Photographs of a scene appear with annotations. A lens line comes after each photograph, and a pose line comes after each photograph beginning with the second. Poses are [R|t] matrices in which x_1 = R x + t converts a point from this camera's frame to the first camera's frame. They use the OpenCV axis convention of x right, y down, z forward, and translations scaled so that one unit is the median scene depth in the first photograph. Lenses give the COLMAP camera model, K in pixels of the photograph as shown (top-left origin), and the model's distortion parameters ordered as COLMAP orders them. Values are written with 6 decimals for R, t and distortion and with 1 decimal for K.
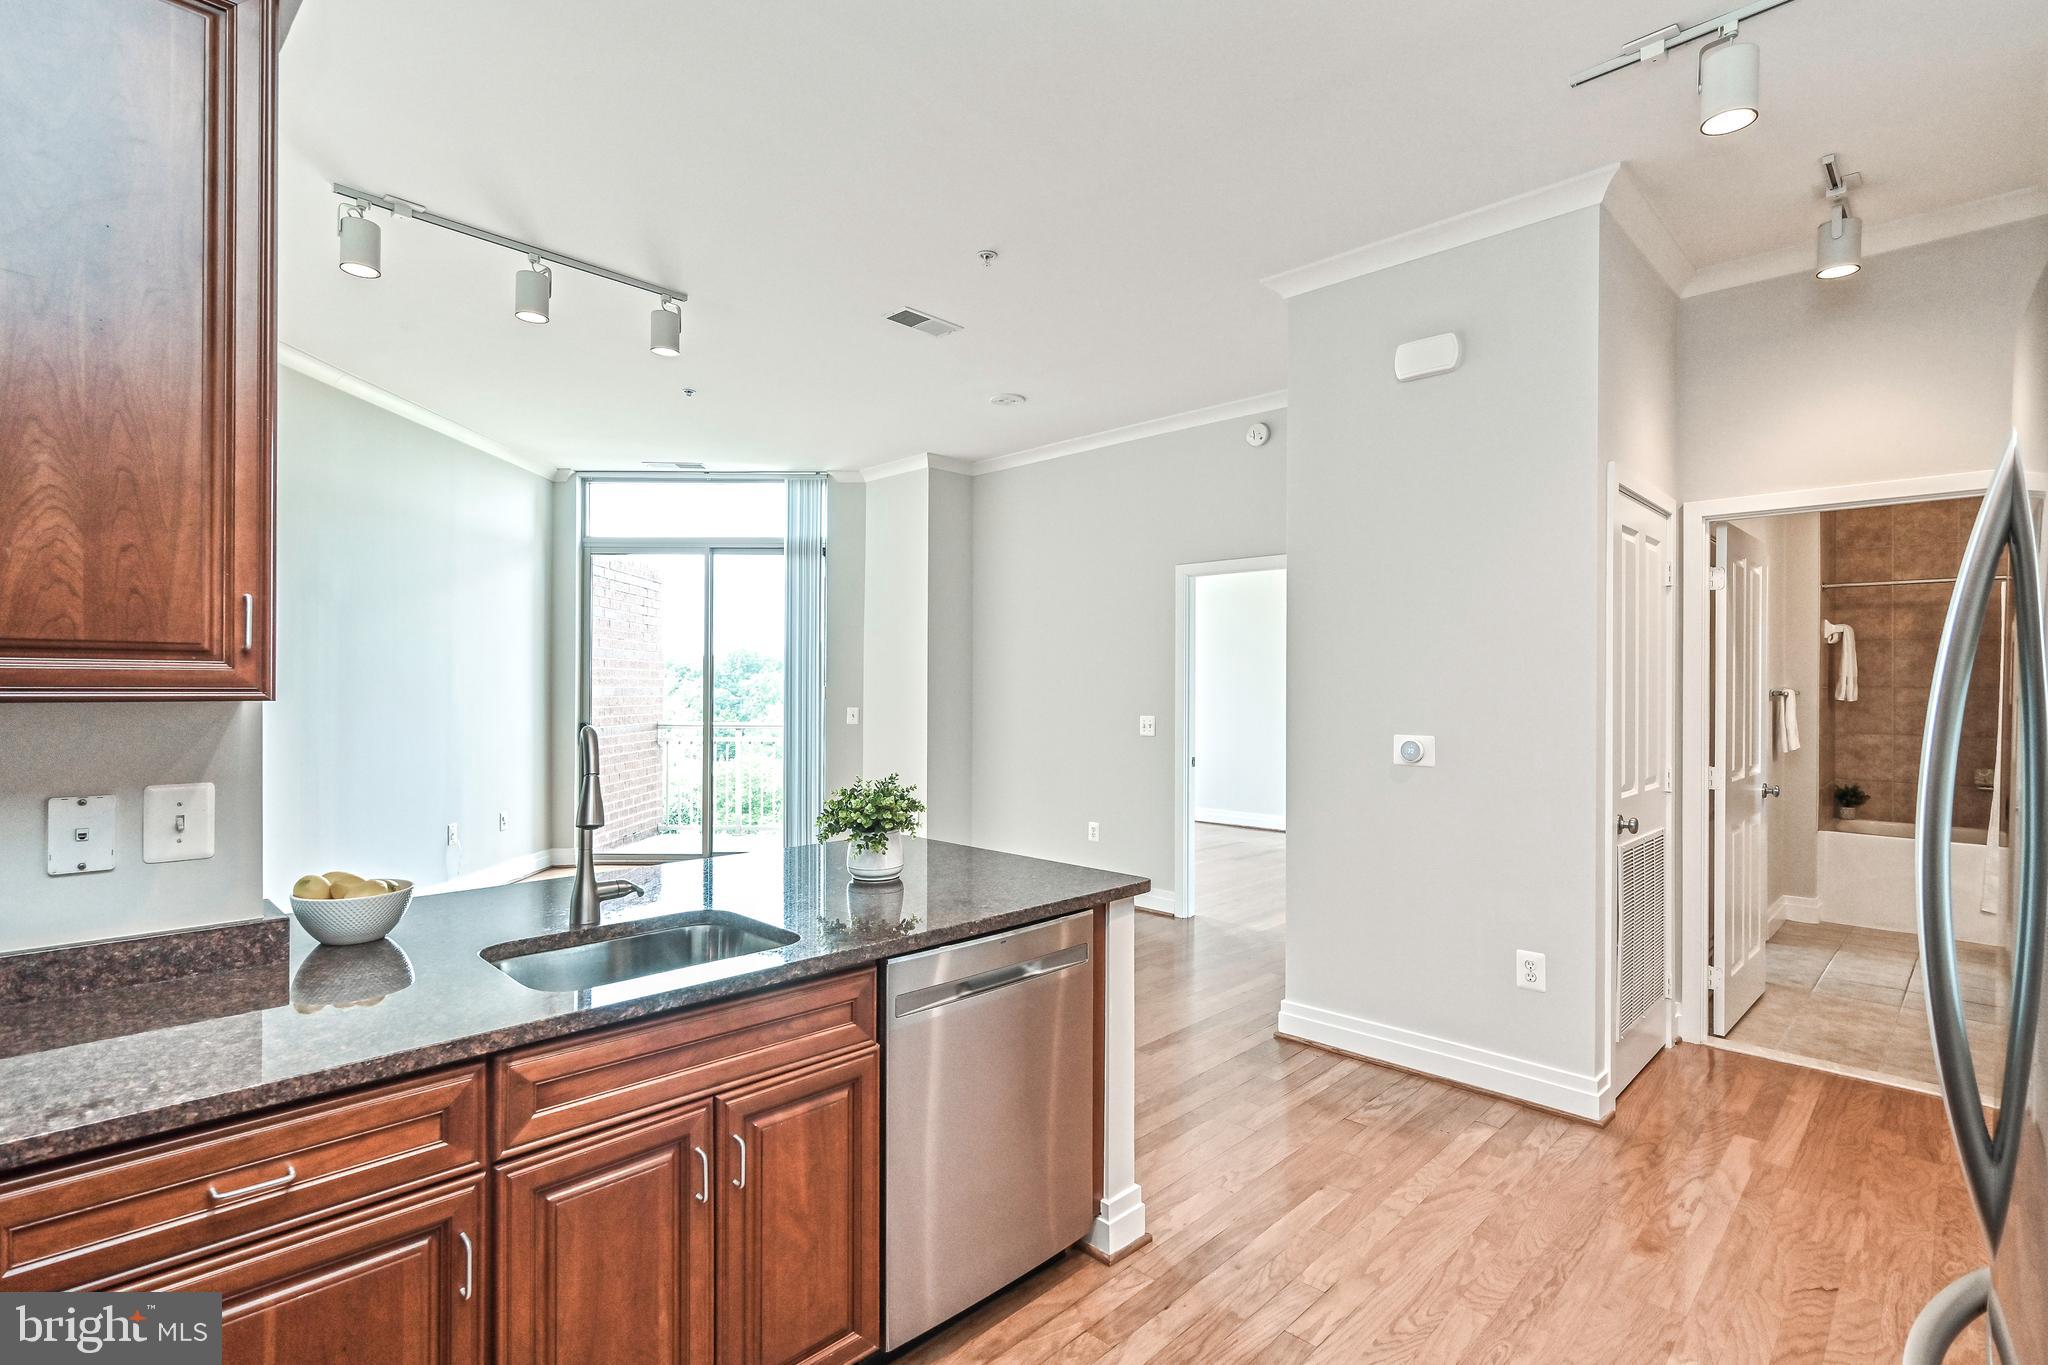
lens RADIAL K [[966.9, 0, 1024.2], [0, 966.9, 693.8], [0, 0, 1]] dist [0.003369, 0.000248]
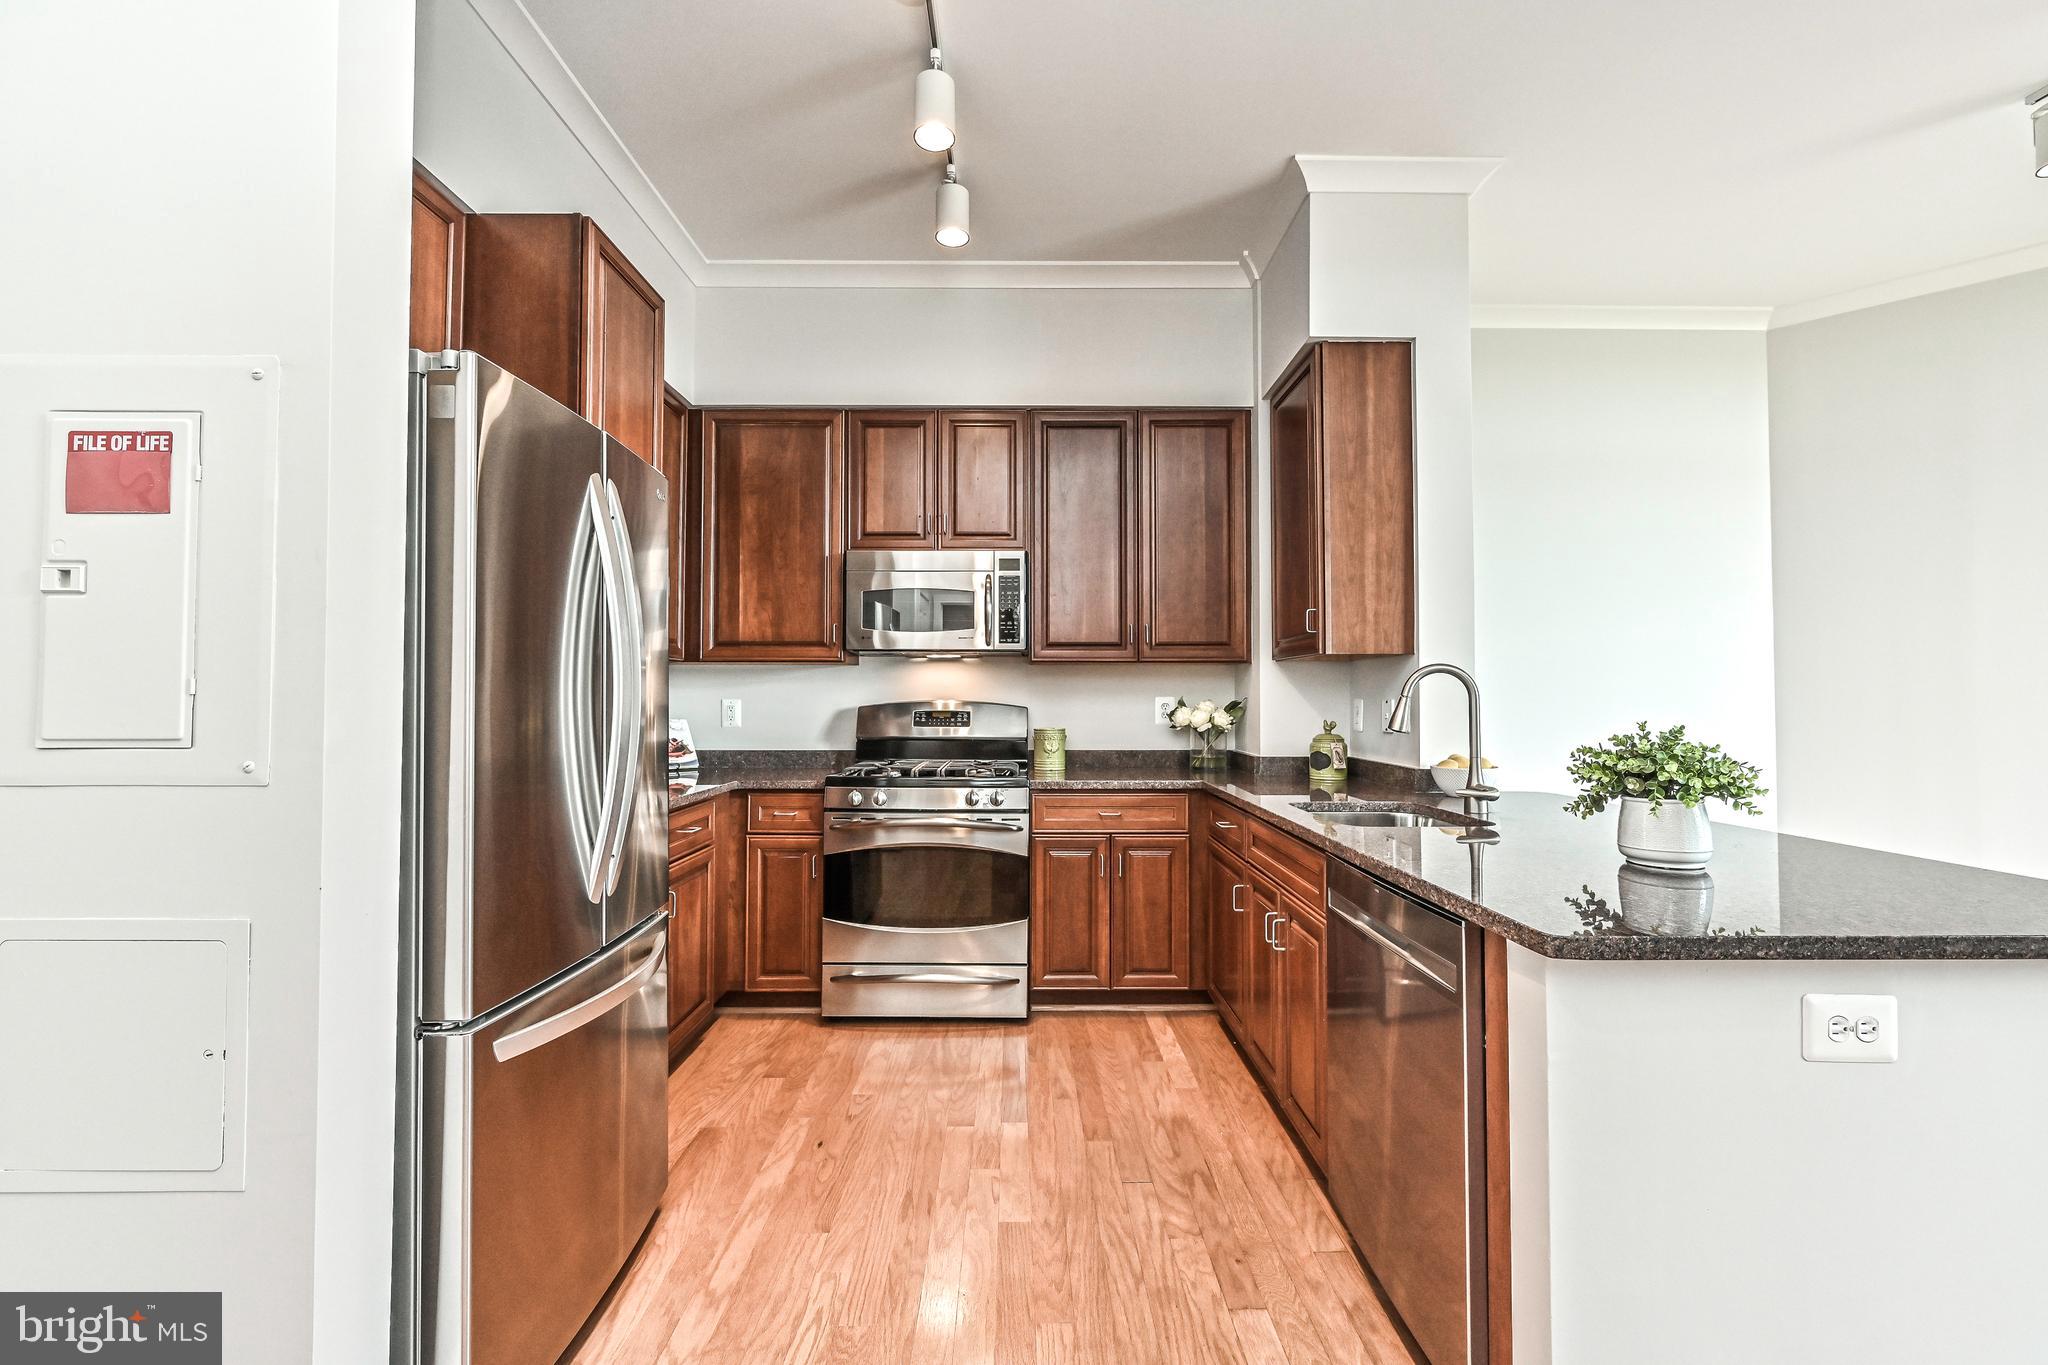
lens RADIAL K [[833.7, 0, 1029.7], [0, 833.7, 679.8], [0, 0, 1]] dist [0.000999, -0.000245]
pose [[-0.701383, -0.021777, -0.712452, 0.215352], [-0.010316, 0.999739, -0.020402, 0.022658], [0.712710, -0.006960, -0.701424, 0.371654]]
